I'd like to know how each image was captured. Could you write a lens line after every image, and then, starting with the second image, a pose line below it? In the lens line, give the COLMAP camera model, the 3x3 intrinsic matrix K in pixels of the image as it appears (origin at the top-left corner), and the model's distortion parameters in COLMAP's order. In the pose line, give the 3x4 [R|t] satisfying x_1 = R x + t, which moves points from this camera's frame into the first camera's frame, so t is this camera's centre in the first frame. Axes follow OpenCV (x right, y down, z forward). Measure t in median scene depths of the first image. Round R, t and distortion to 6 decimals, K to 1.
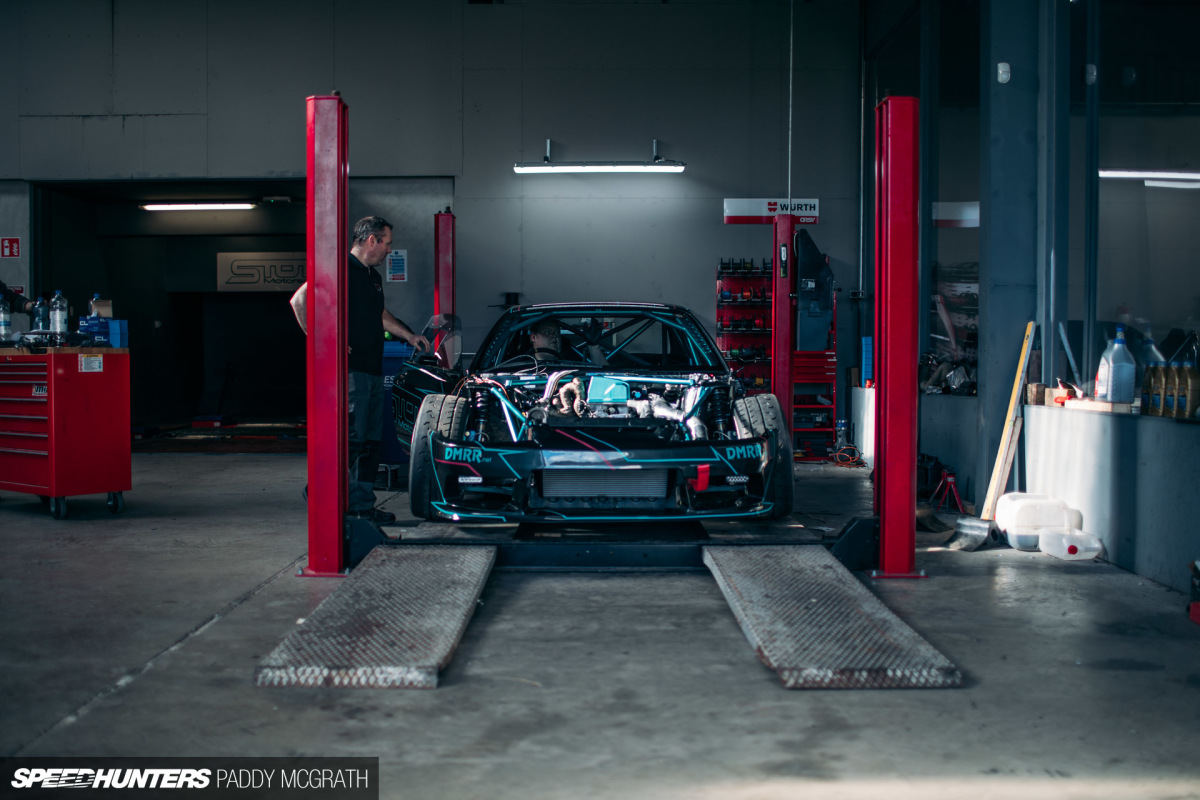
lens RADIAL K [[1210.0, 0, 593.9], [0, 1210.0, 397.2], [0, 0, 1]] dist [-0.062664, 0.000000]
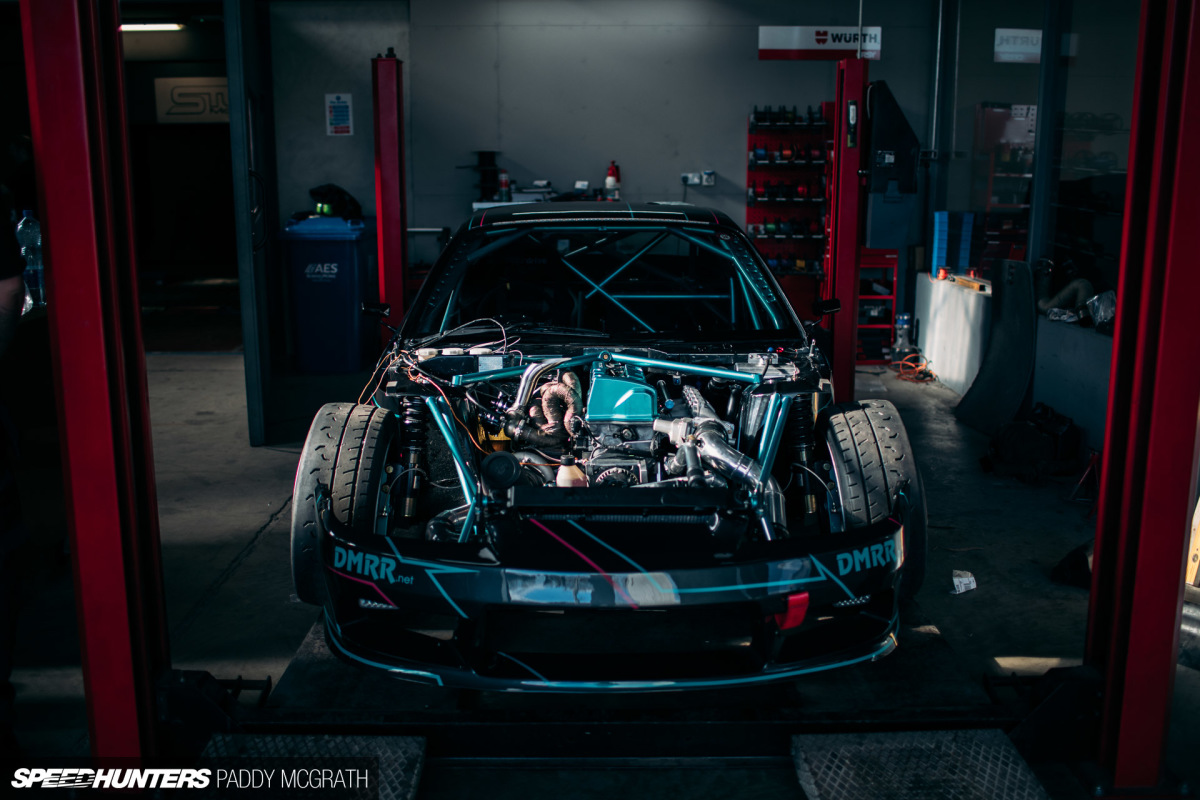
lens RADIAL K [[1210.0, 0, 599.5], [0, 1210.0, 409.0], [0, 0, 1]] dist [-0.062664, 0.000000]
pose [[0.999962, -0.001223, 0.008613, -0.003604], [-0.000221, 0.986195, 0.165587, -0.092484], [-0.008697, -0.165583, 0.986158, 0.370871]]
